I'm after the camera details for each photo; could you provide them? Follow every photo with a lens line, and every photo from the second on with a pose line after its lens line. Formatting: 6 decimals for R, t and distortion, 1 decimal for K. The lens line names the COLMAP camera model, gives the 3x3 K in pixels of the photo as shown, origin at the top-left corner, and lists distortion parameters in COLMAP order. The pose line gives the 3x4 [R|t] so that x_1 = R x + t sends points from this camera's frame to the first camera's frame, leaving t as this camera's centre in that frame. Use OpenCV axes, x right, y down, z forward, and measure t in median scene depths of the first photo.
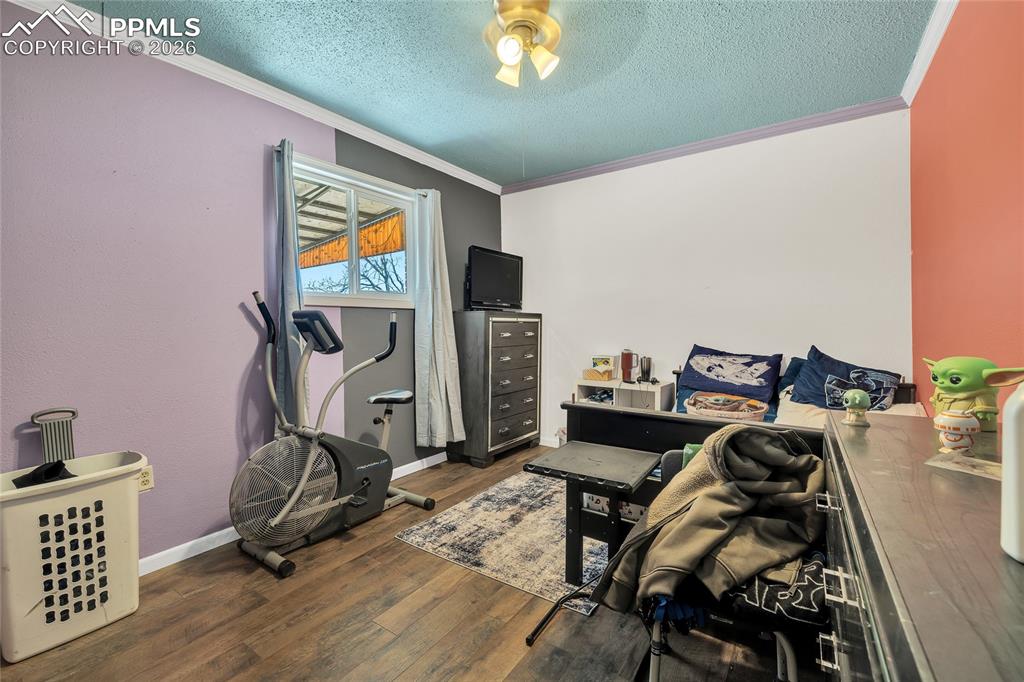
lens RADIAL K [[435.9, 0, 508.9], [0, 435.9, 335.4], [0, 0, 1]] dist [0.000360, 0.000318]
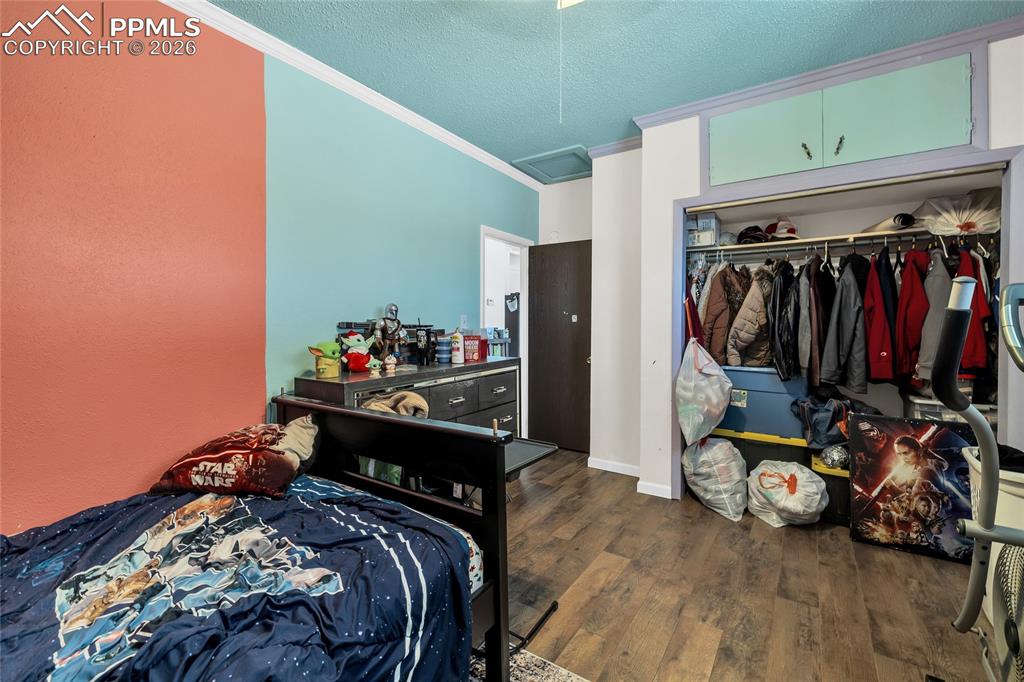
lens RADIAL K [[435.9, 0, 508.9], [0, 435.9, 335.4], [0, 0, 1]] dist [0.000360, 0.000318]
pose [[-0.999847, 0.016159, 0.006746, 0.134453], [0.016505, 0.998358, 0.054851, -0.046589], [-0.005848, 0.054954, -0.998472, 1.907603]]
